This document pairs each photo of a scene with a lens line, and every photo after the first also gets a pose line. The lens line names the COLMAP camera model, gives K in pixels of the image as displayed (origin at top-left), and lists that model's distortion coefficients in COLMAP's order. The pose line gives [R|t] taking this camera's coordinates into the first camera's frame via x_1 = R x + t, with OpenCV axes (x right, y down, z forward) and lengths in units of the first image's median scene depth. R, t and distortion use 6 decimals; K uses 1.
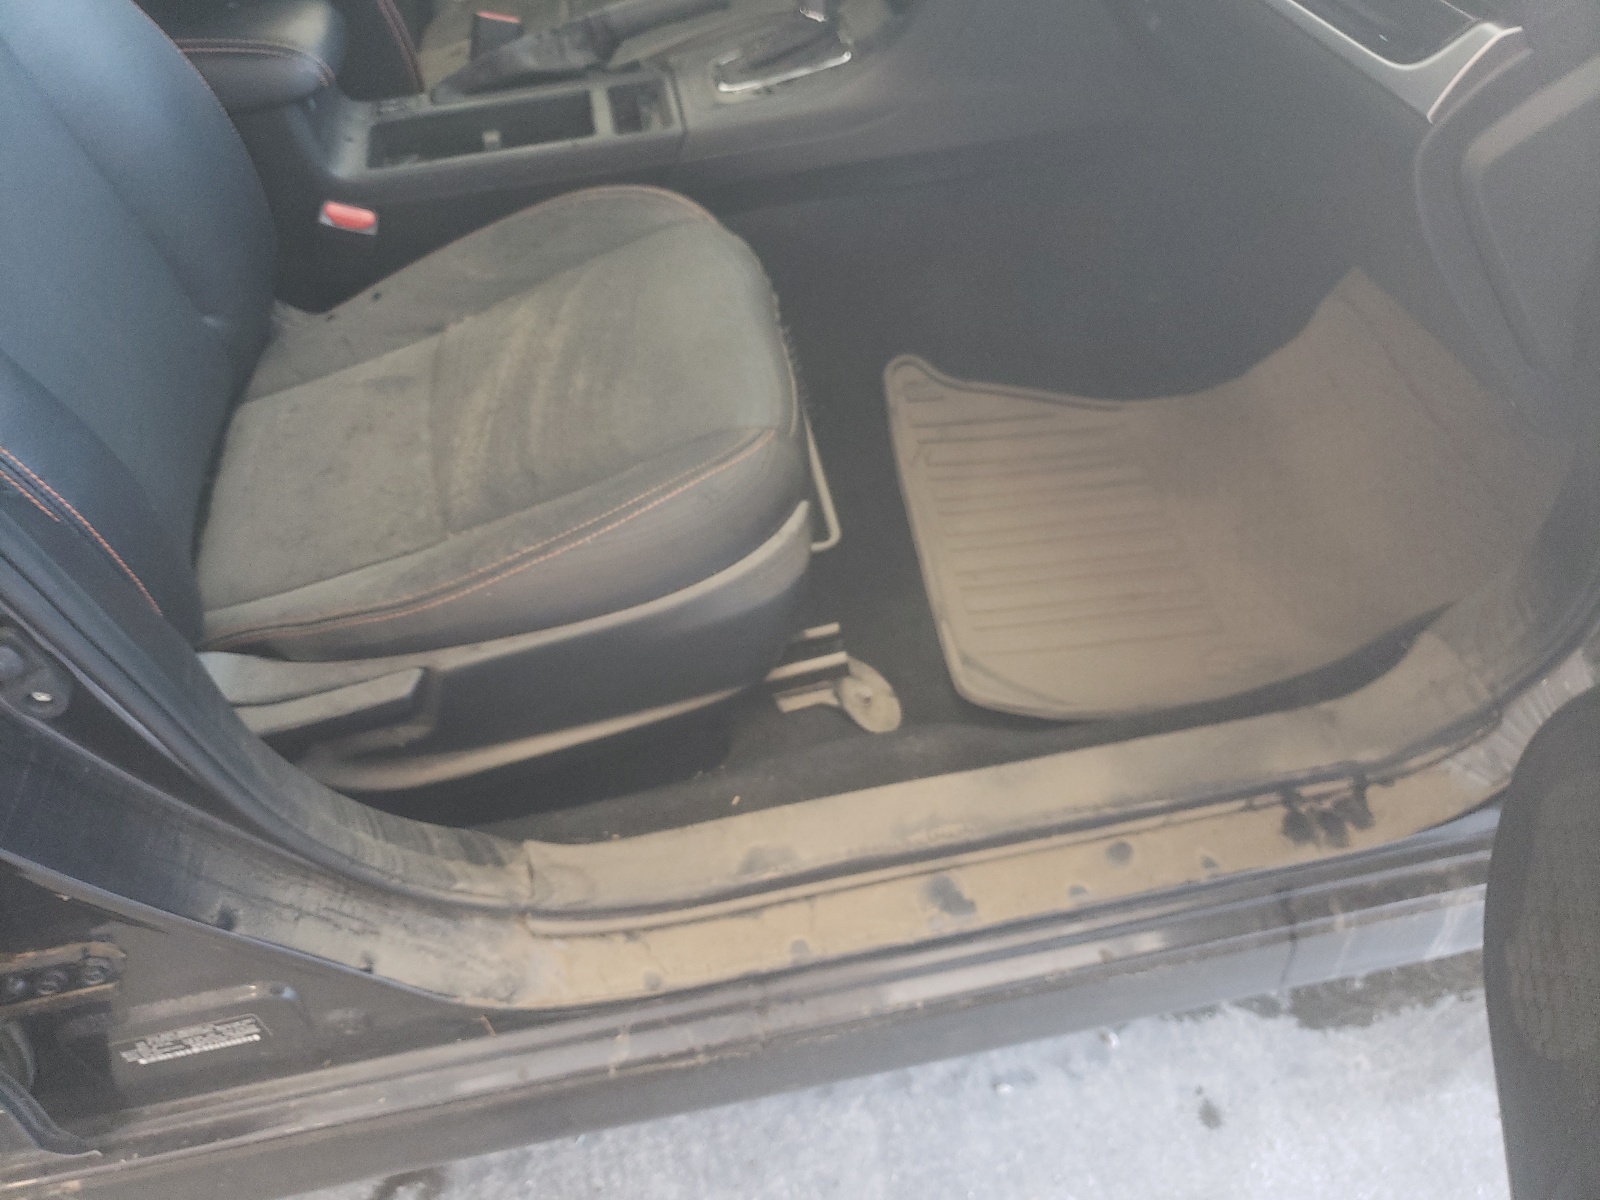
lens RADIAL K [[1237.8, 0, 816.8], [0, 1237.8, 553.4], [0, 0, 1]] dist [0.003815, -0.003503]
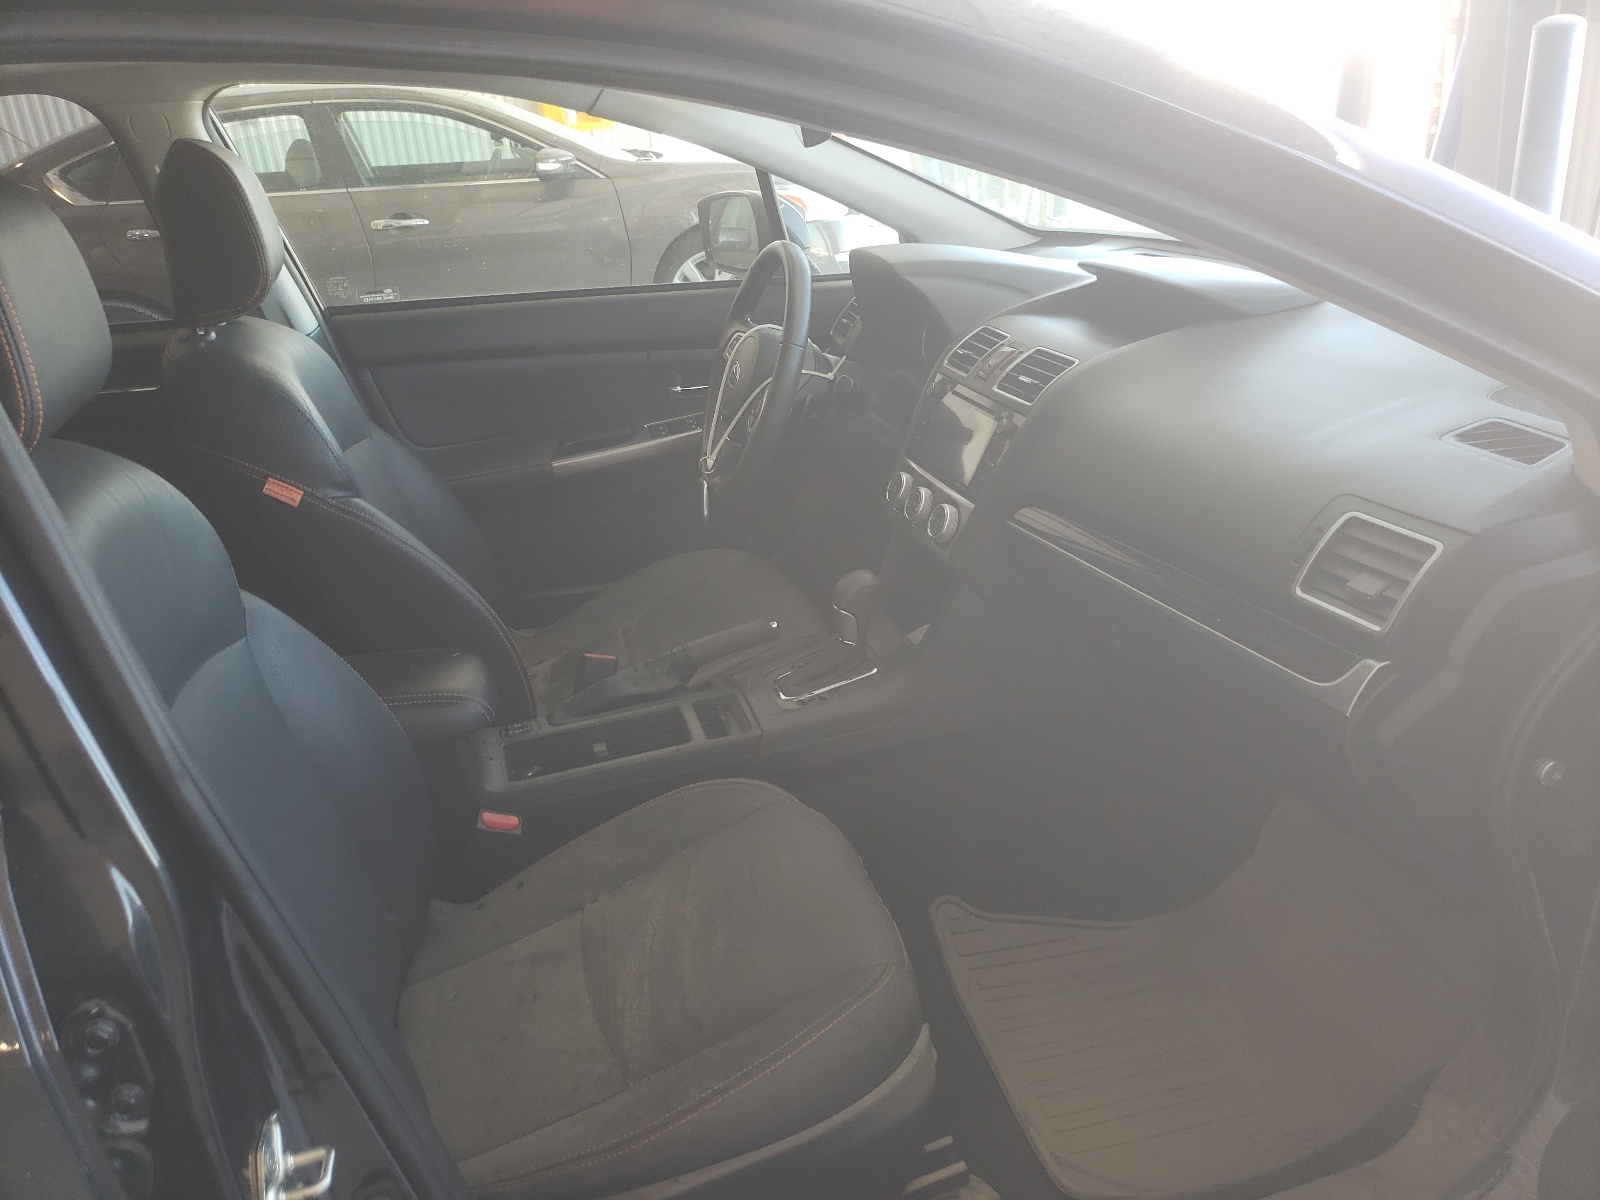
lens RADIAL K [[1237.8, 0, 816.8], [0, 1237.8, 553.4], [0, 0, 1]] dist [0.003815, -0.003503]
pose [[0.993281, -0.059917, 0.099008, -0.170562], [0.095824, 0.905516, -0.413351, 0.026798], [-0.064886, 0.420061, 0.905173, -0.249649]]
